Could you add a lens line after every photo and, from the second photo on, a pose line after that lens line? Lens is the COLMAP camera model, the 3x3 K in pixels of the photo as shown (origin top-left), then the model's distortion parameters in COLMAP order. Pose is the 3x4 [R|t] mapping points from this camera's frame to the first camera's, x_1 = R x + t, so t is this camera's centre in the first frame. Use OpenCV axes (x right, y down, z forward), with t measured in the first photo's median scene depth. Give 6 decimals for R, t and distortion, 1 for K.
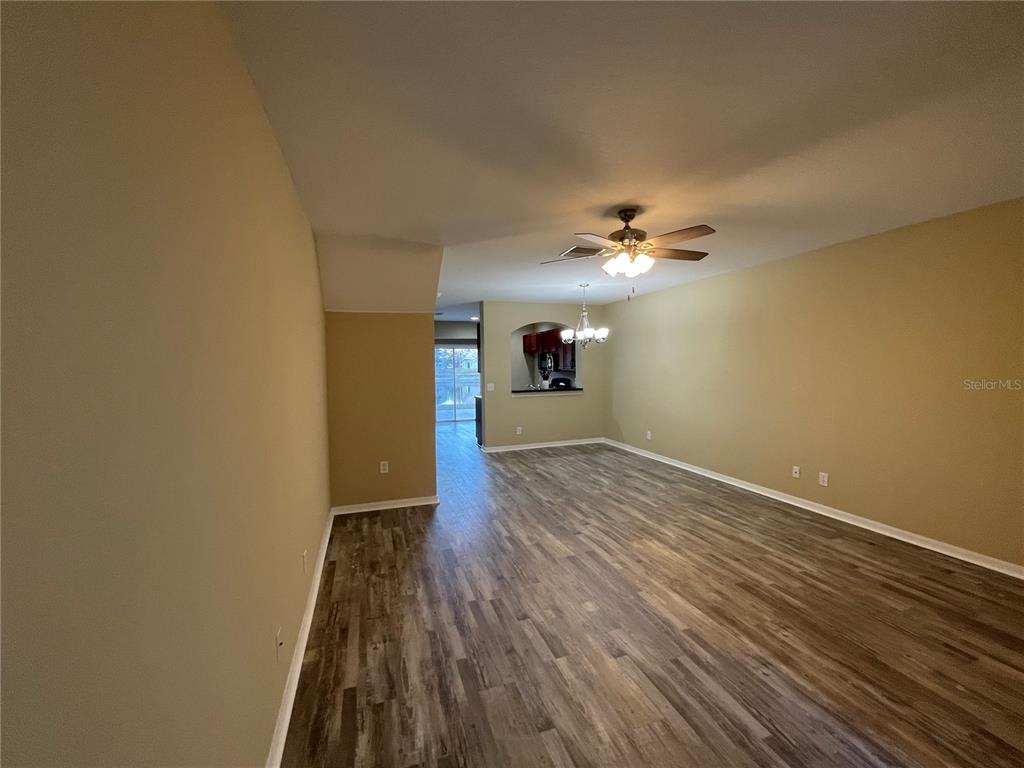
lens RADIAL K [[411.8, 0, 506.1], [0, 411.8, 379.9], [0, 0, 1]] dist [-0.008387, 0.000359]
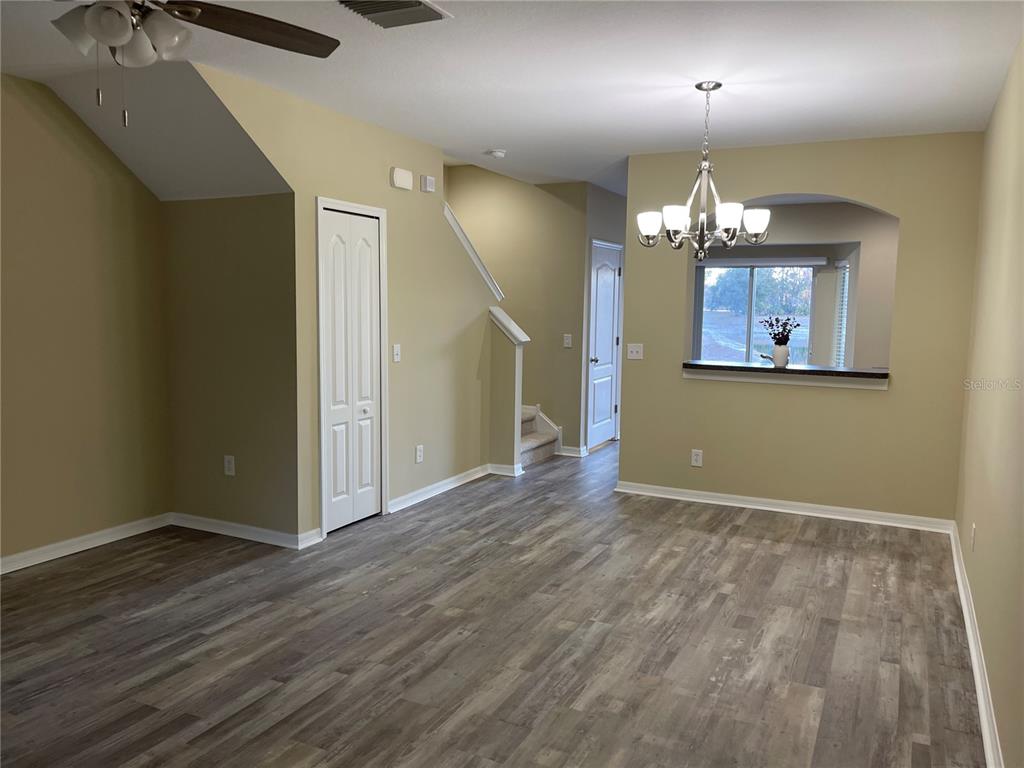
lens RADIAL K [[774.3, 0, 509.2], [0, 774.3, 383.9], [0, 0, 1]] dist [0.059171, -0.065776]
pose [[0.718060, 0.101261, -0.688575, 0.766817], [-0.055161, 0.994527, 0.088730, -0.023765], [0.693792, -0.025731, 0.719716, 0.494612]]
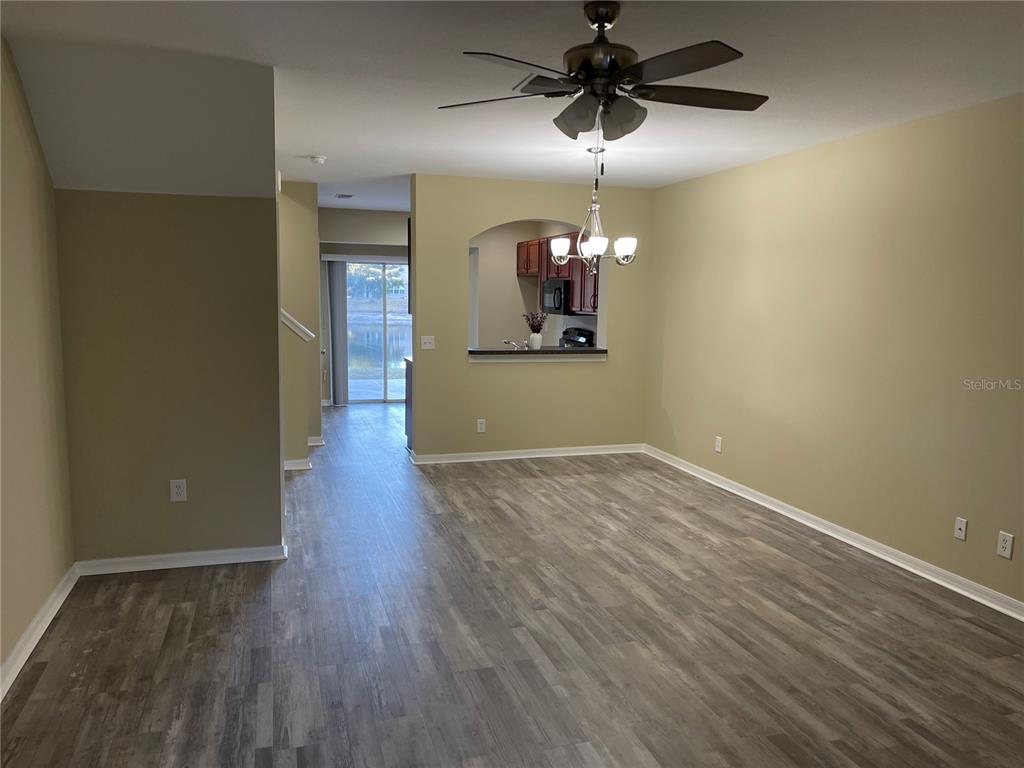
lens RADIAL K [[774.3, 0, 514.9], [0, 774.3, 383.6], [0, 0, 1]] dist [0.059171, -0.065776]
pose [[0.999367, 0.032929, -0.013476, 0.150750], [-0.031786, 0.996471, 0.077692, -0.016598], [0.015987, -0.077215, 0.996886, 0.012023]]
